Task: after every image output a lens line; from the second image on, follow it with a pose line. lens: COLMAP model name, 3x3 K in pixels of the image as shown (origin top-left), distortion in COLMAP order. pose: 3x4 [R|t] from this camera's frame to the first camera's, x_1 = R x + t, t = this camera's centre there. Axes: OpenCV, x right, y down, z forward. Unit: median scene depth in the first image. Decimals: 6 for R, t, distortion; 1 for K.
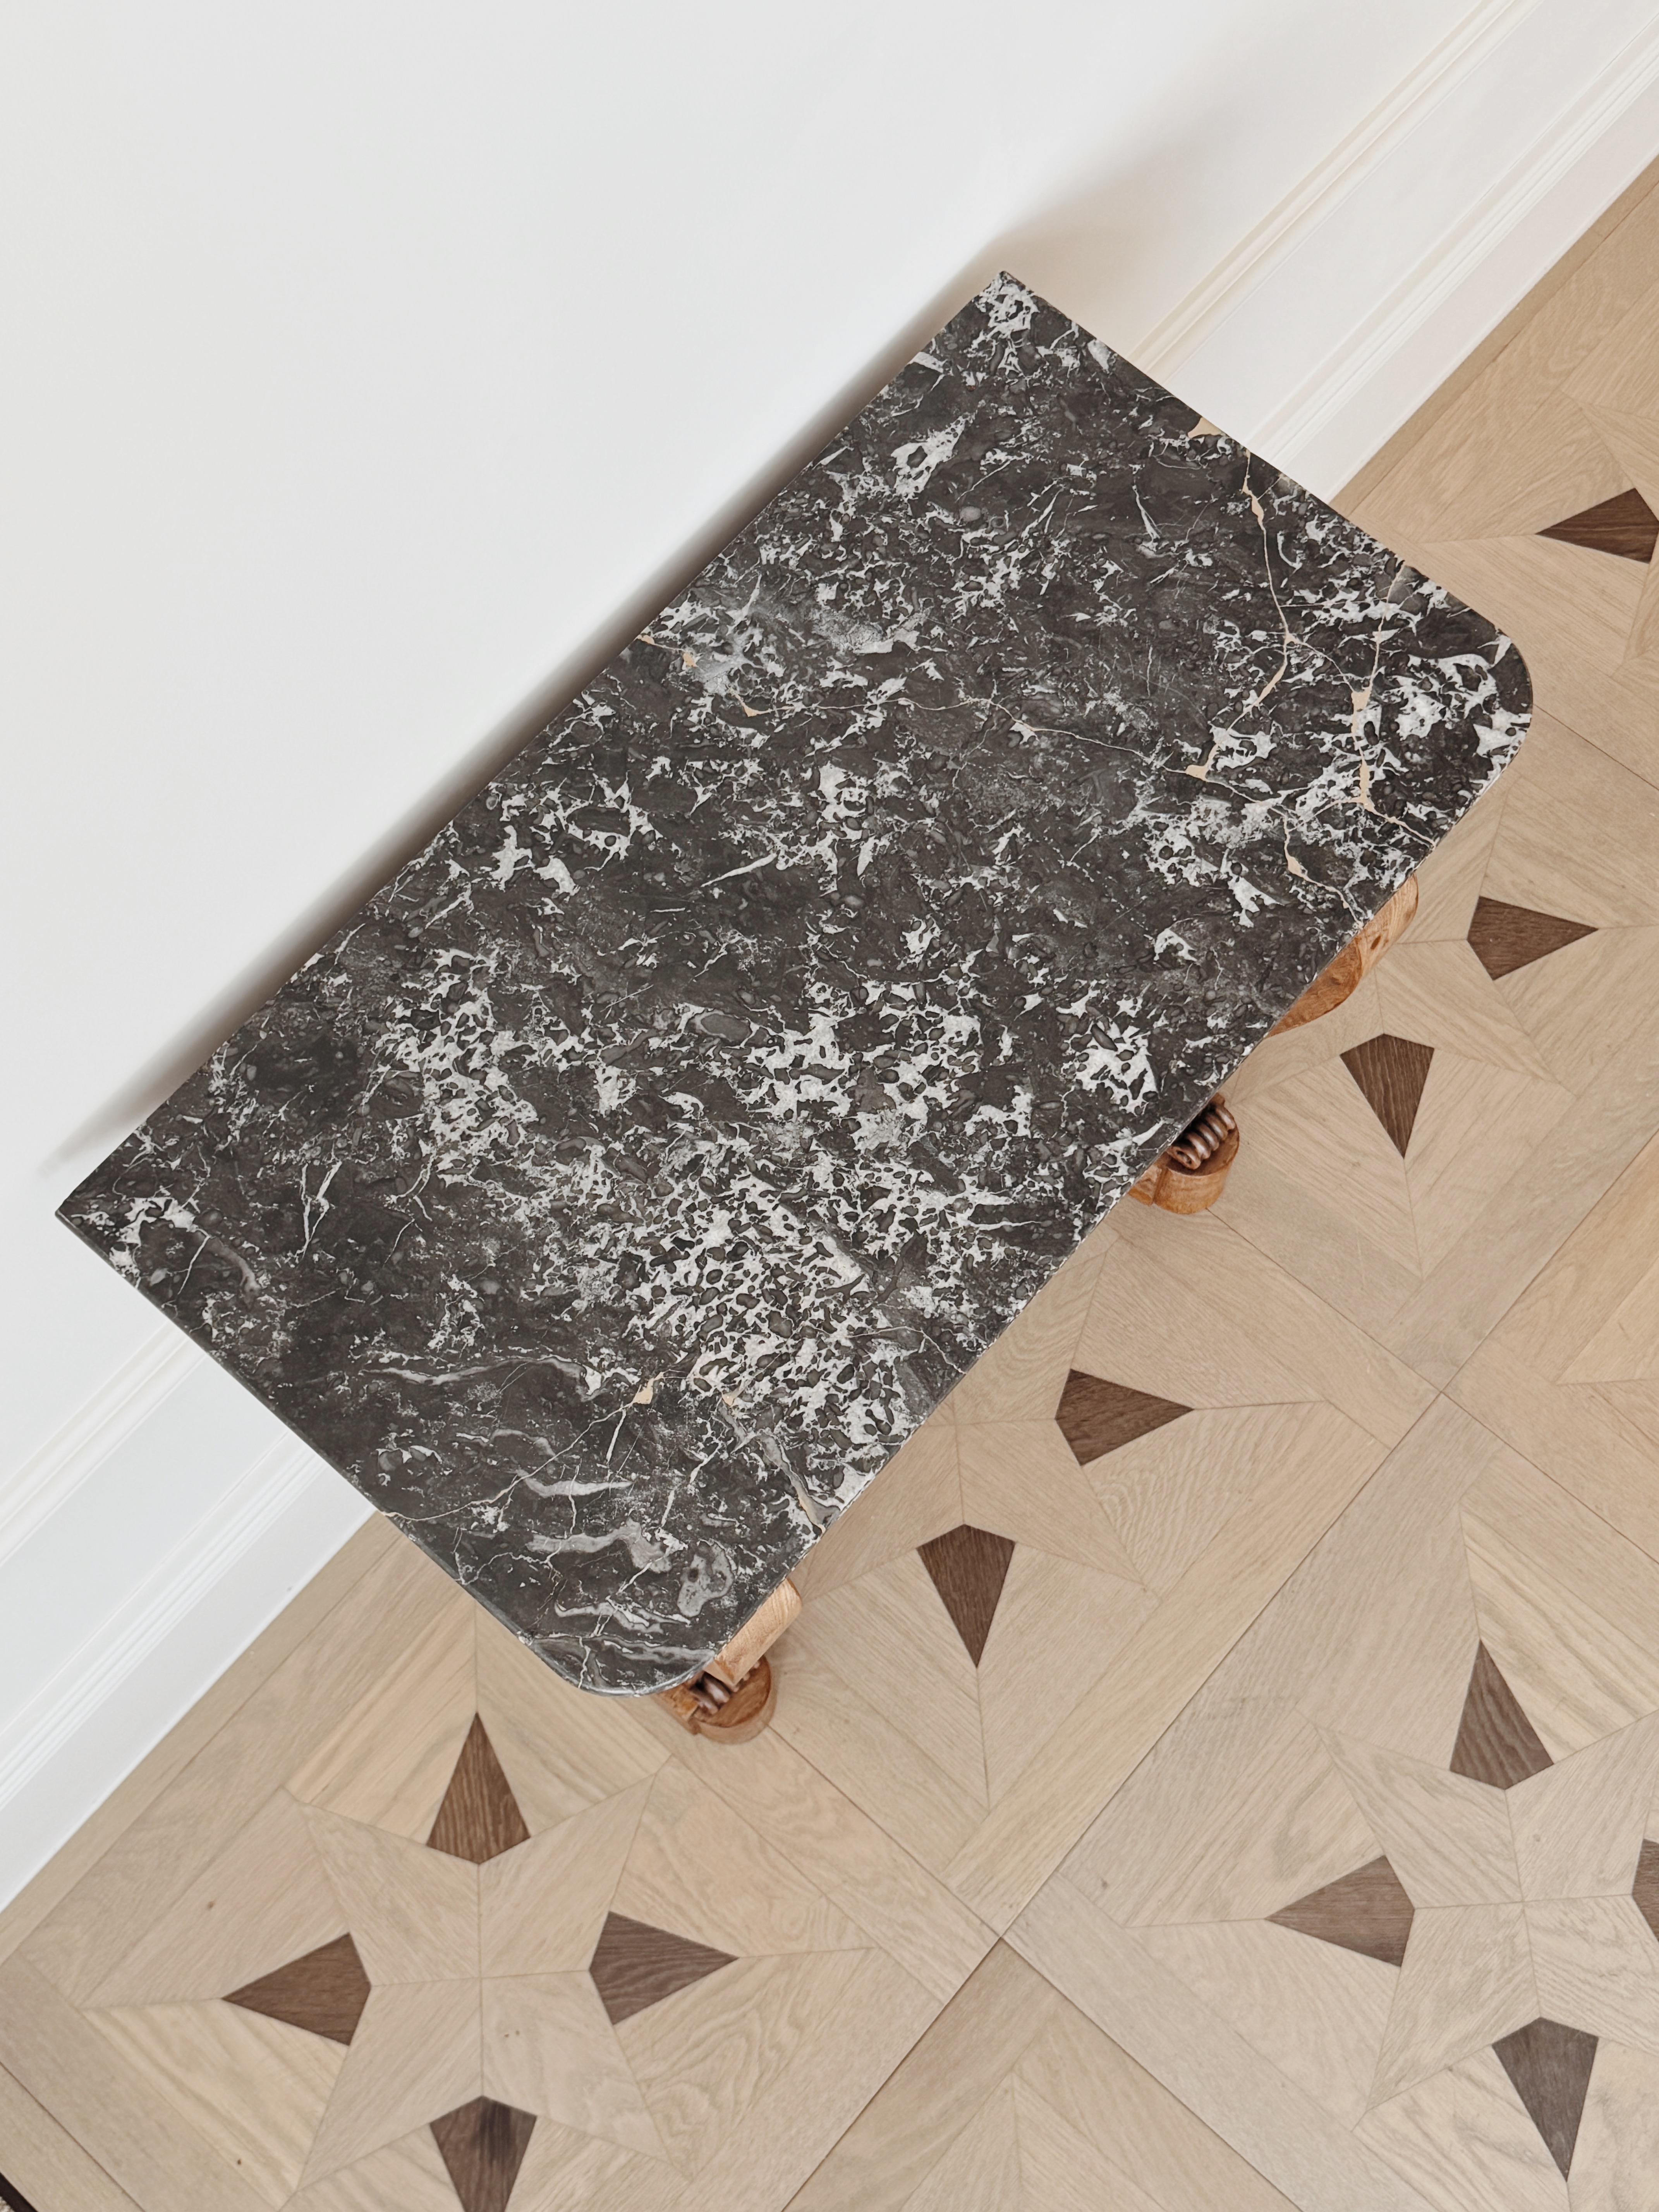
lens RADIAL K [[2607.3, 0, 806.4], [0, 2607.3, 1088.3], [0, 0, 1]] dist [0.138277, 0.000000]
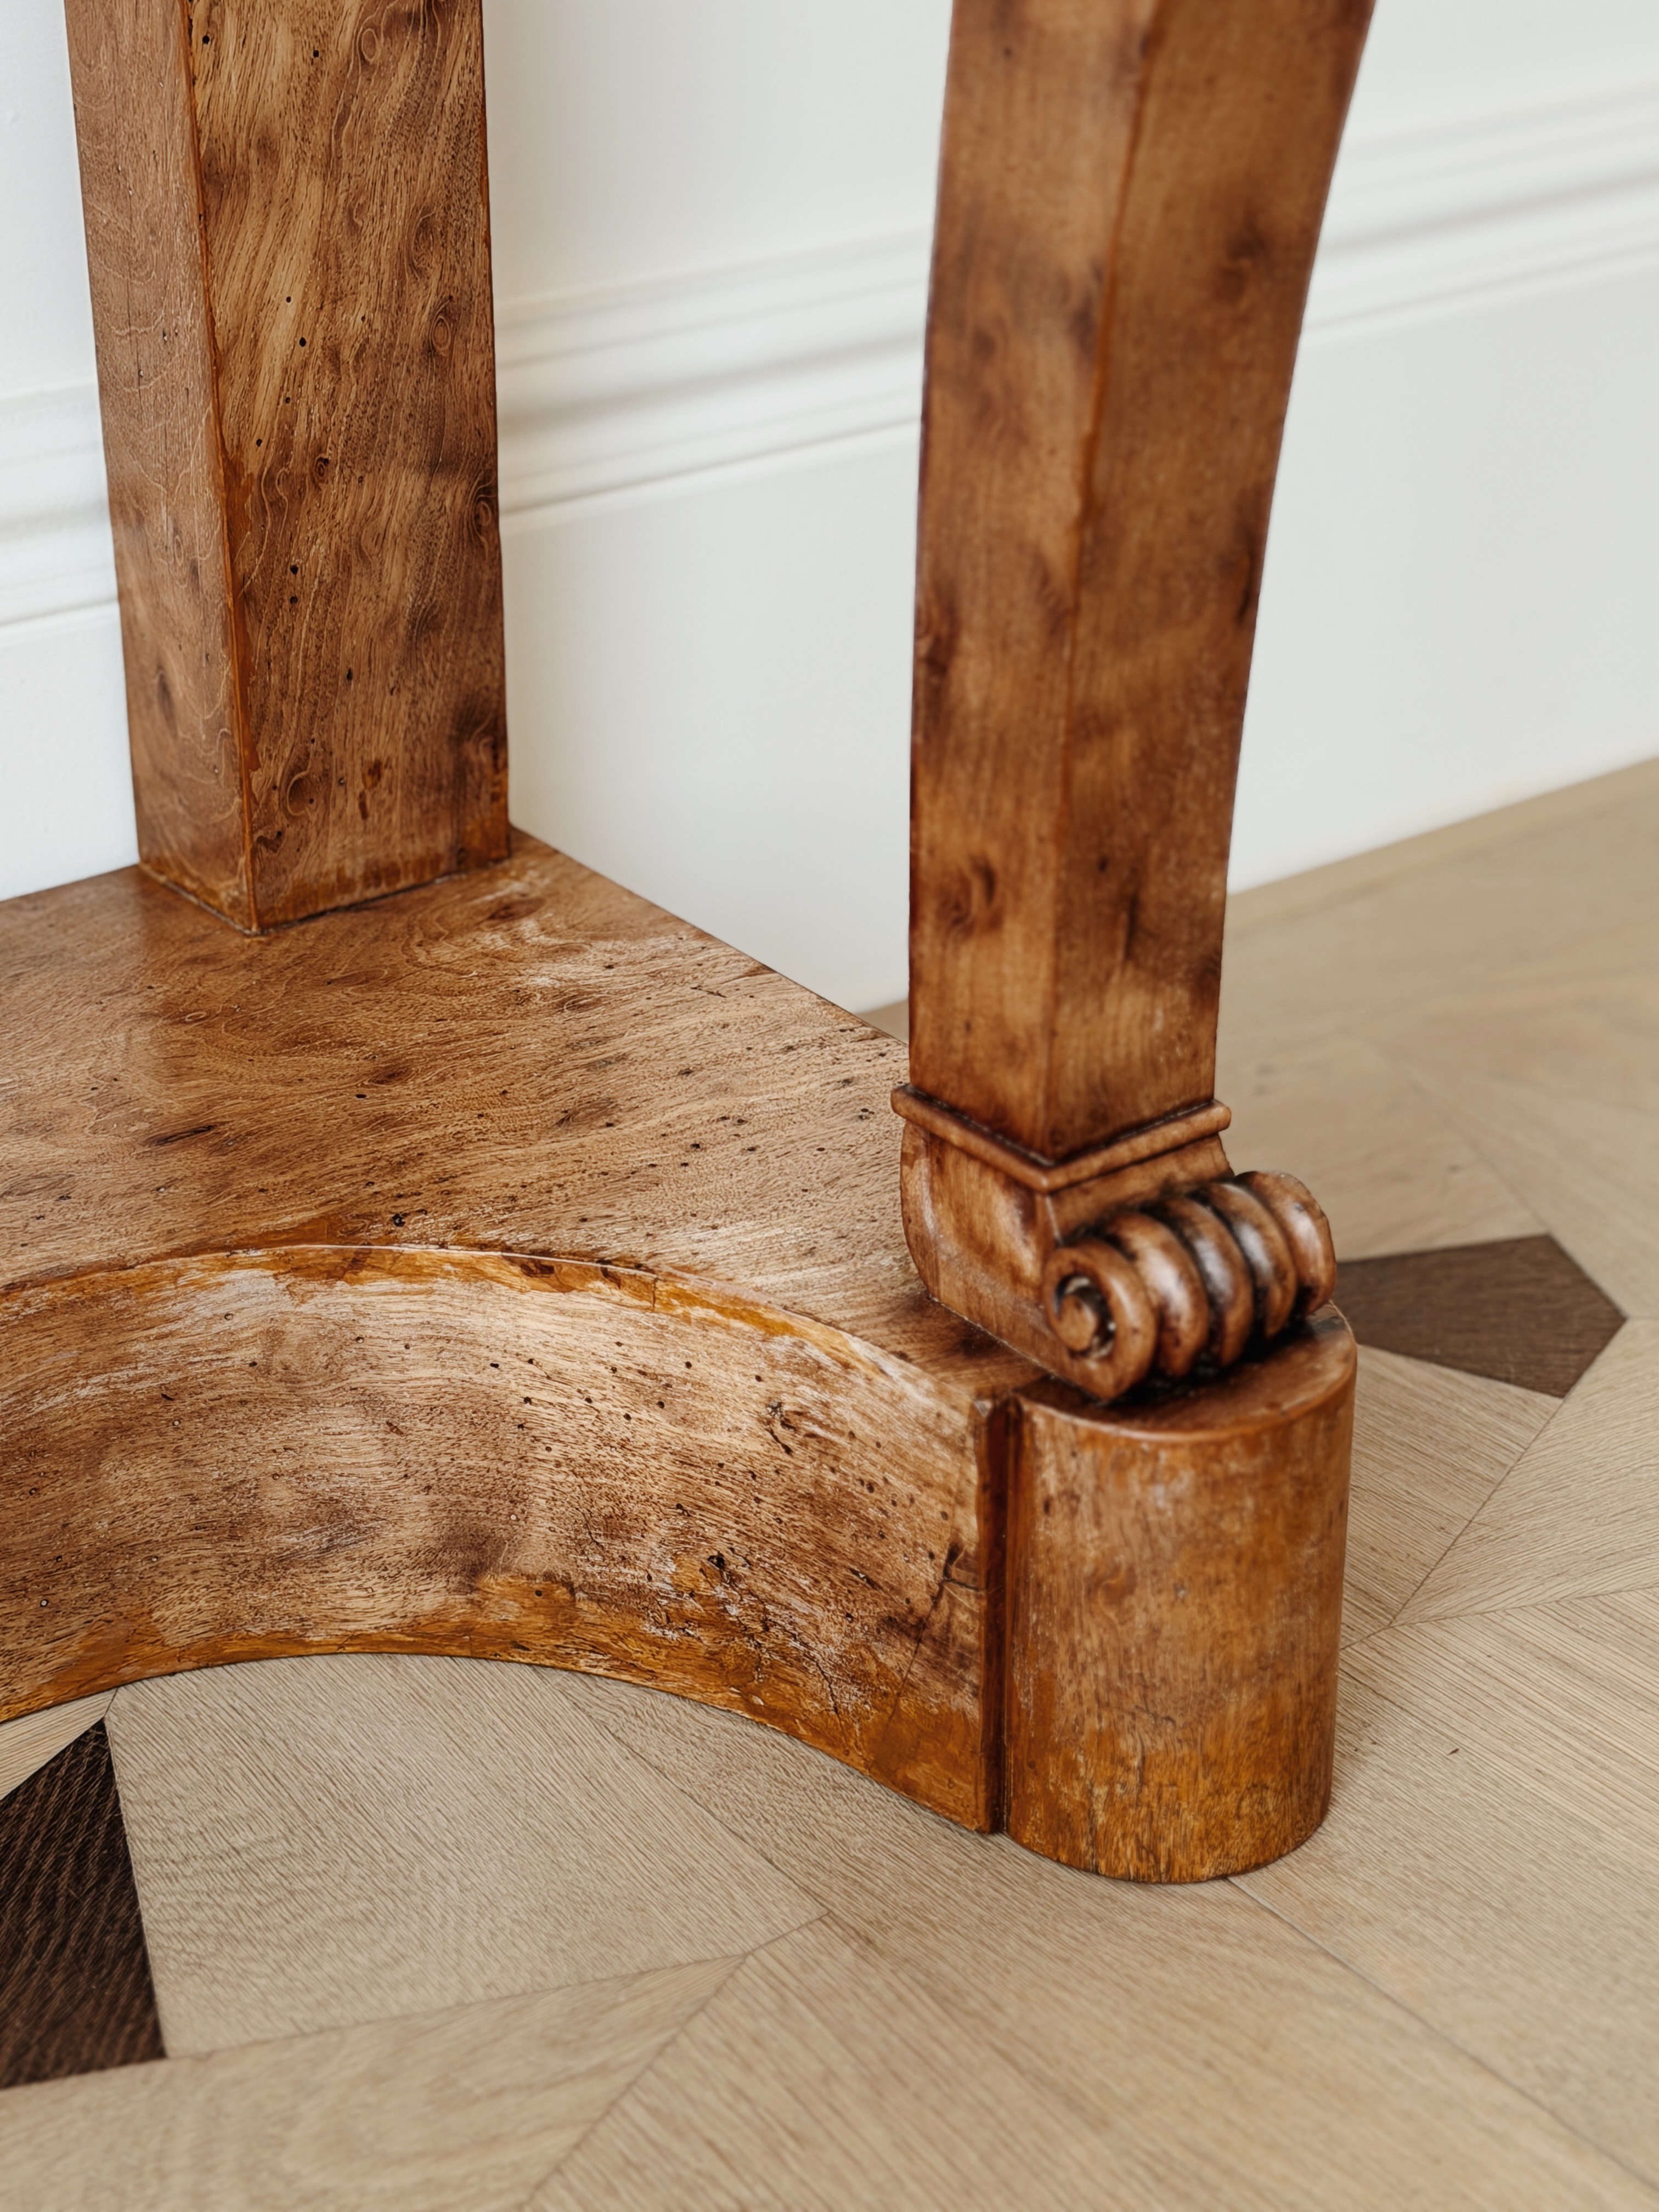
lens RADIAL K [[3970.3, 0, 830.1], [0, 3970.3, 1123.6], [0, 0, 1]] dist [0.154517, 0.000000]
pose [[0.982010, 0.107199, -0.155450, 0.174896], [-0.184338, 0.722701, -0.666126, 0.246613], [0.040936, 0.682797, 0.729460, 0.743409]]
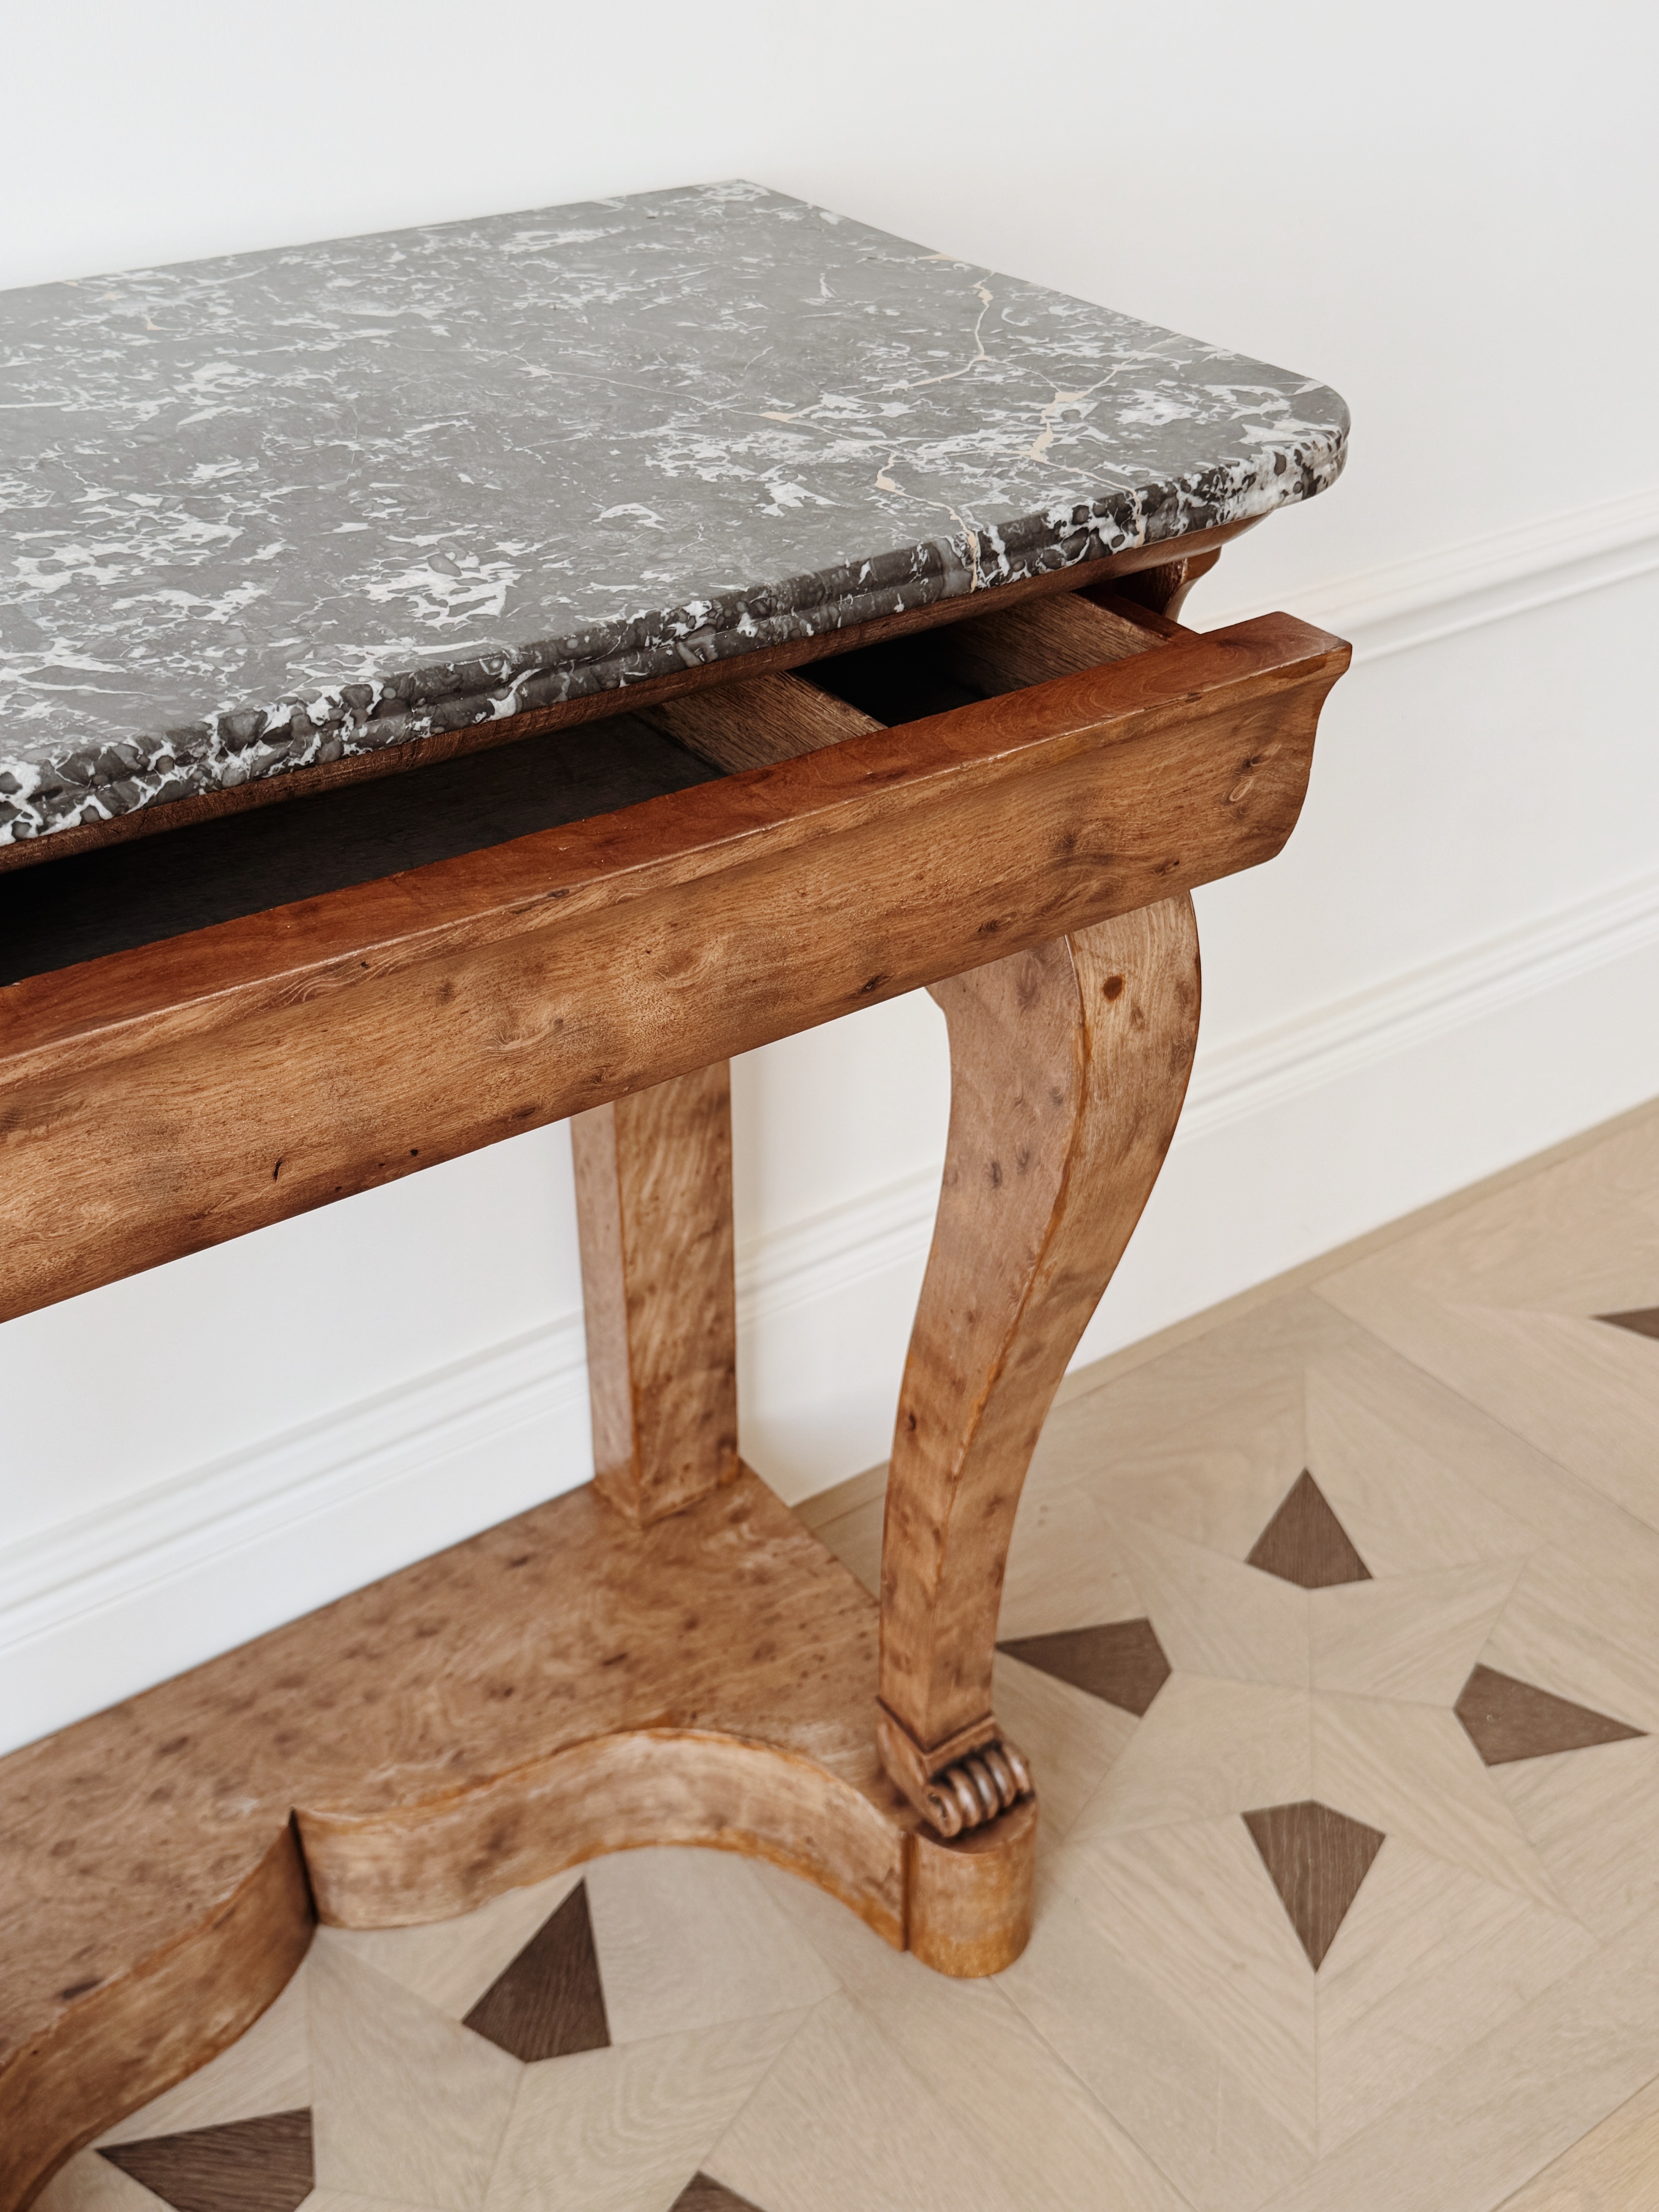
lens RADIAL K [[2261.9, 0, 844.4], [0, 2261.9, 1123.7], [0, 0, 1]] dist [0.071437, 0.000000]
pose [[0.973228, 0.152096, -0.172319, 0.192647], [-0.223827, 0.797558, -0.560181, 0.207793], [0.052234, 0.583753, 0.810249, 0.460959]]
